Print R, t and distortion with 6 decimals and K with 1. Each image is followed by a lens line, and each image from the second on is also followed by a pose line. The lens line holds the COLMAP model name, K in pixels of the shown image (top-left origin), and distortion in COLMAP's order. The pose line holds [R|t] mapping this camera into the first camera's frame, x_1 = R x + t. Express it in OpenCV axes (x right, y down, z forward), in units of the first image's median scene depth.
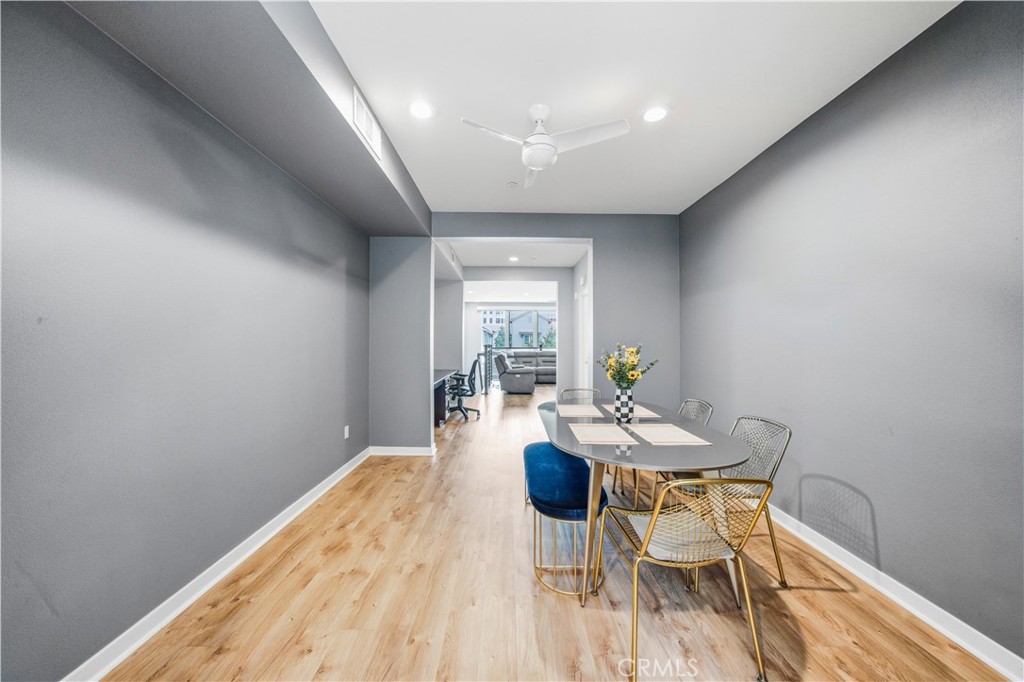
lens RADIAL K [[349.0, 0, 514.1], [0, 349.0, 337.4], [0, 0, 1]] dist [-0.014437, 0.000011]
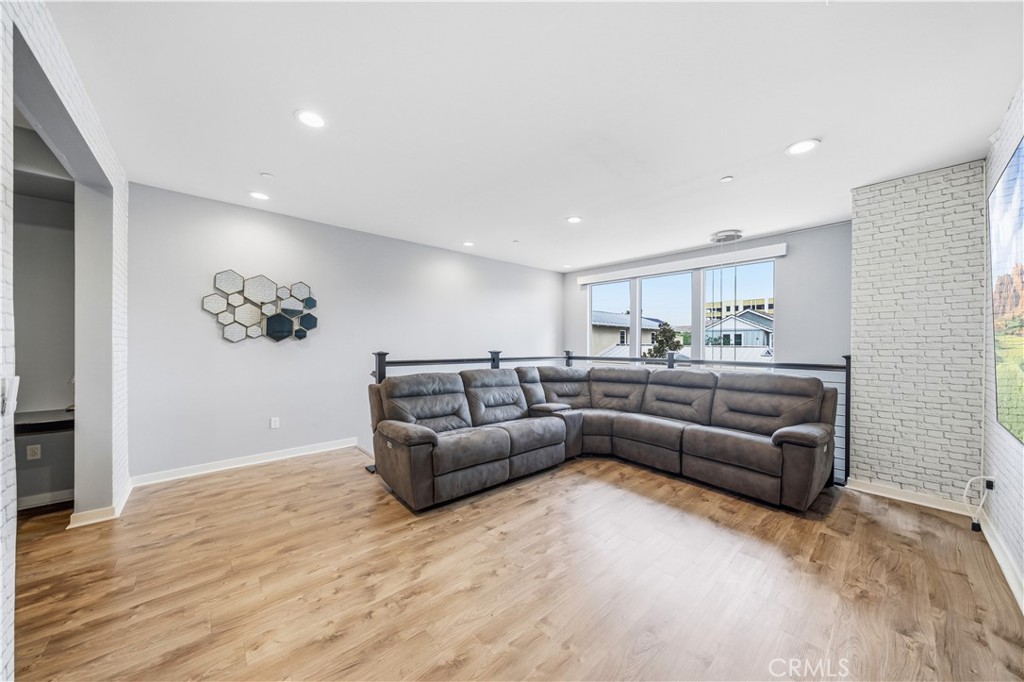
lens RADIAL K [[349.0, 0, 514.1], [0, 349.0, 337.4], [0, 0, 1]] dist [-0.014437, 0.000011]
pose [[0.666307, -0.018218, -0.745455, 0.228511], [0.012034, 0.999834, -0.013679, 0.007396], [0.745580, 0.000143, 0.666416, 0.567559]]
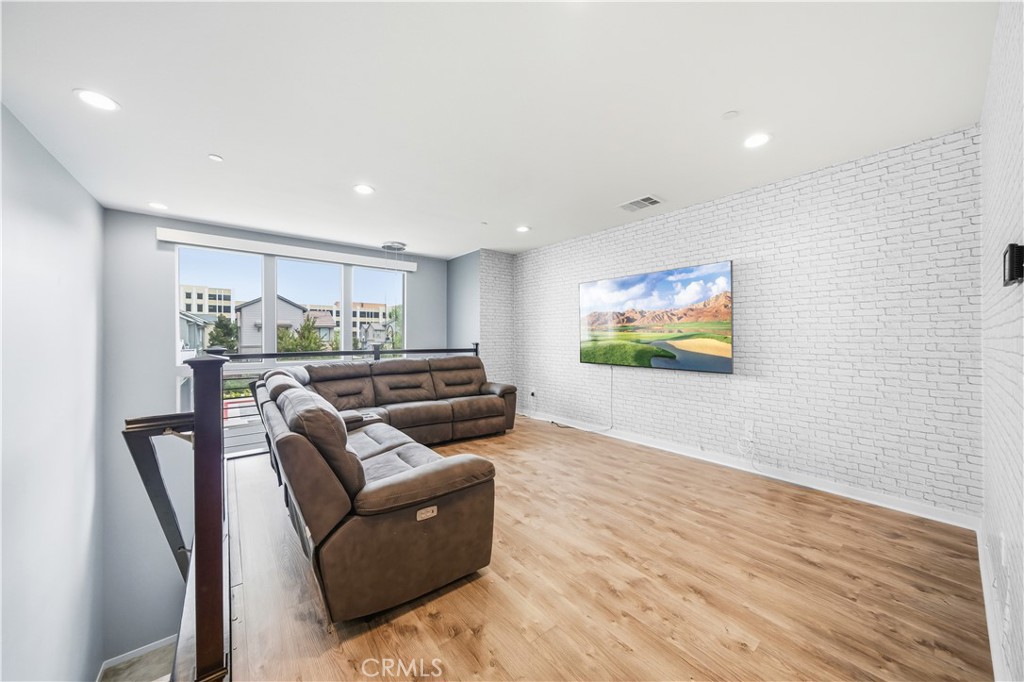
lens RADIAL K [[349.0, 0, 514.1], [0, 349.0, 337.4], [0, 0, 1]] dist [-0.014437, 0.000011]
pose [[0.781601, -0.007356, 0.623736, -0.046605], [-0.002103, 0.999894, 0.014428, 0.006459], [-0.623776, -0.012589, 0.781502, 0.539753]]
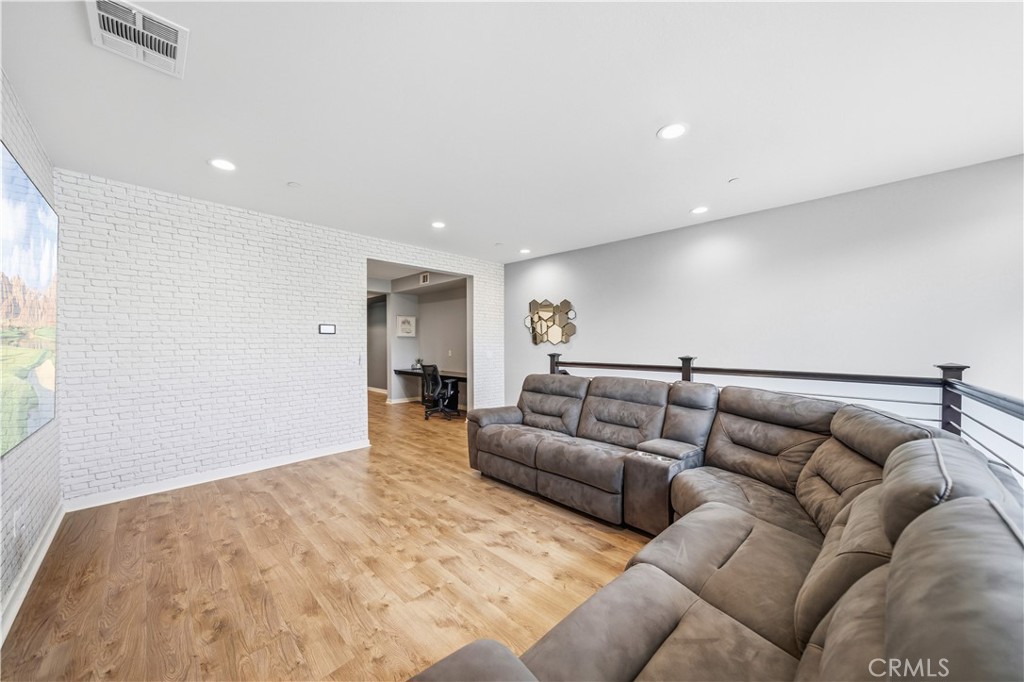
lens RADIAL K [[356.4, 0, 512.0], [0, 356.4, 341.0], [0, 0, 1]] dist [-0.043406, 0.000048]
pose [[-0.702633, -0.012029, -0.711451, 0.218493], [0.006820, 0.999697, -0.023638, 0.010138], [0.711520, -0.021460, -0.702338, 0.887415]]
